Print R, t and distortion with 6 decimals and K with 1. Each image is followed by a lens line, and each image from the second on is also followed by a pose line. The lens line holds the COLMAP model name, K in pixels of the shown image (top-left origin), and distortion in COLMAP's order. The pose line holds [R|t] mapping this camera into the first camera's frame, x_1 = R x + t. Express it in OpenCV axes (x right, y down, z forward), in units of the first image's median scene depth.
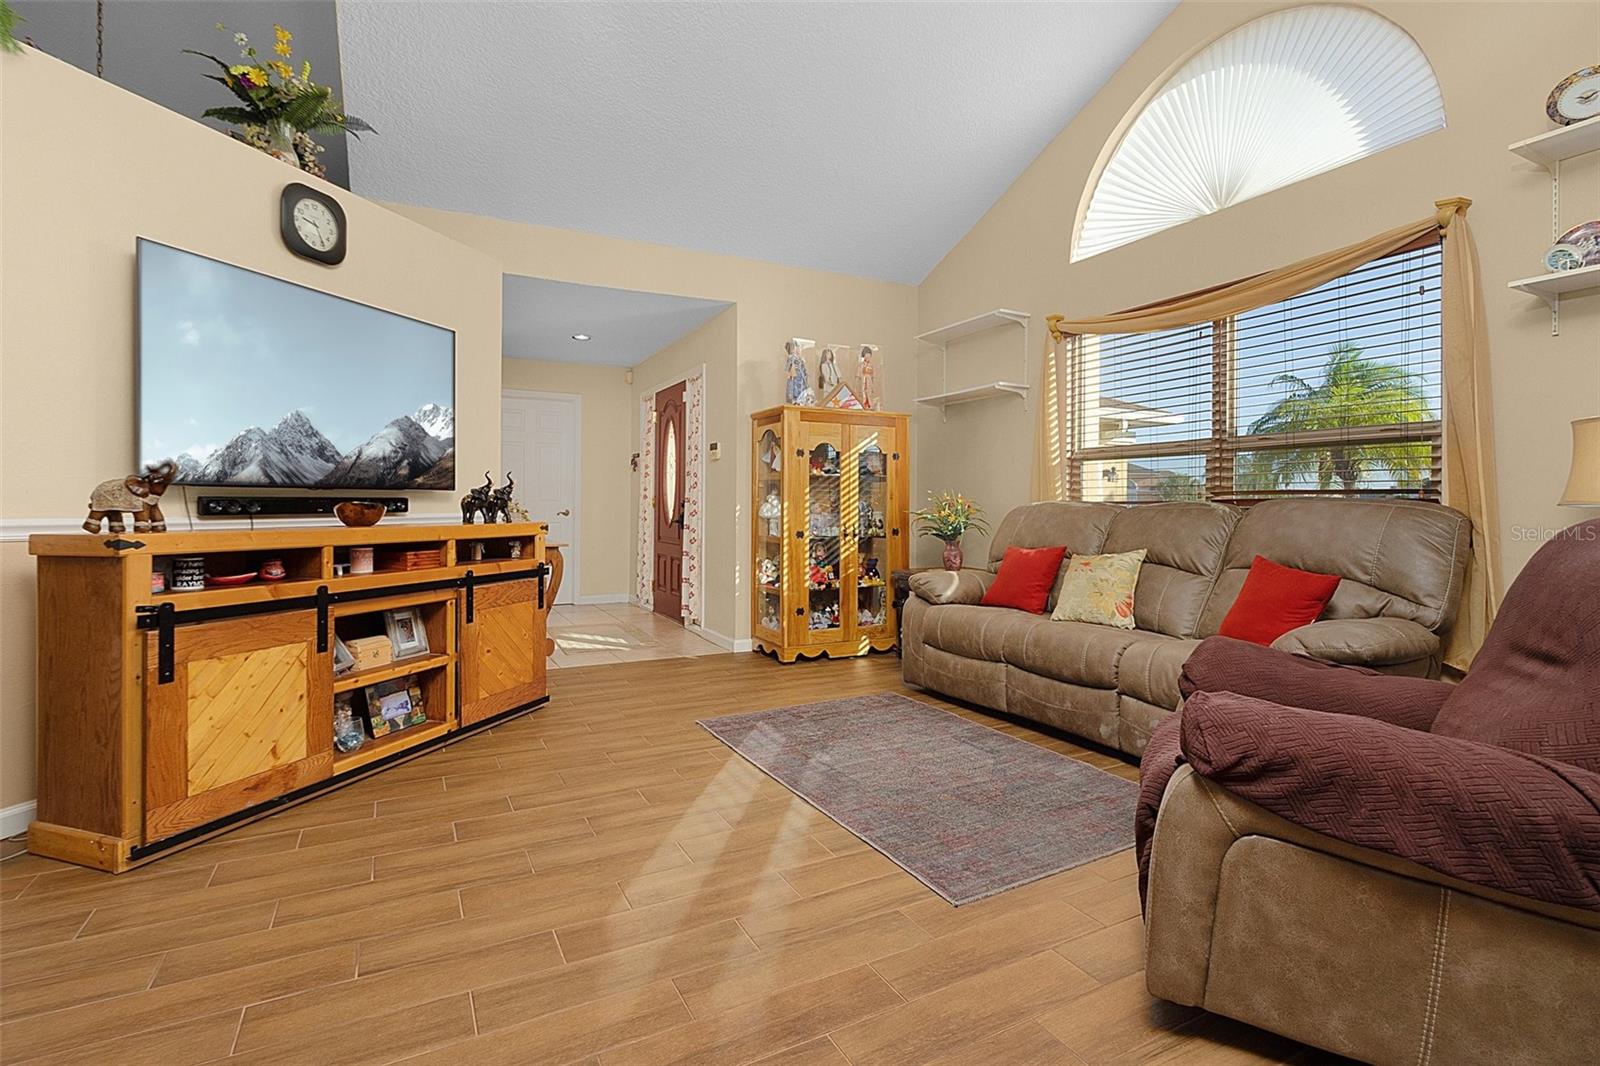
lens RADIAL K [[741.6, 0, 800.9], [0, 741.6, 506.4], [0, 0, 1]] dist [0.000314, 0.000868]
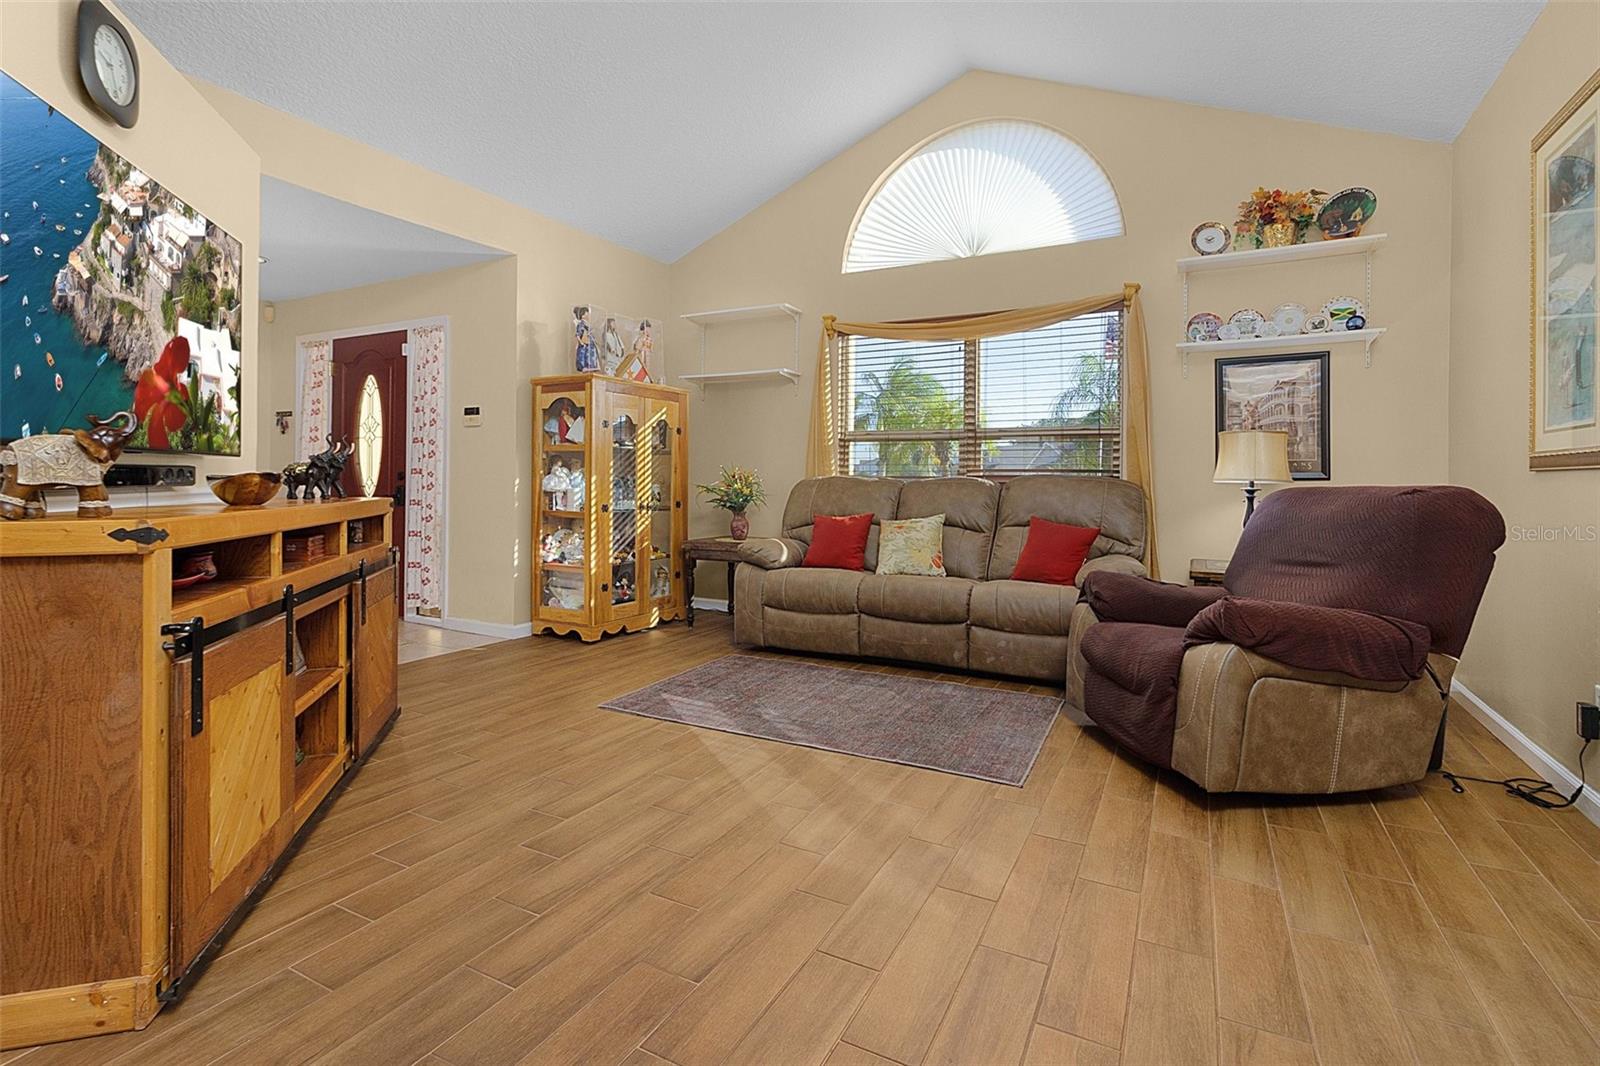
lens RADIAL K [[741.6, 0, 805.3], [0, 741.6, 484.3], [0, 0, 1]] dist [0.000314, 0.000868]
pose [[0.834566, -0.000193, 0.550909, -0.425751], [-0.003459, 0.999978, 0.005592, -0.000241], [-0.550898, -0.006573, 0.834547, 0.063070]]
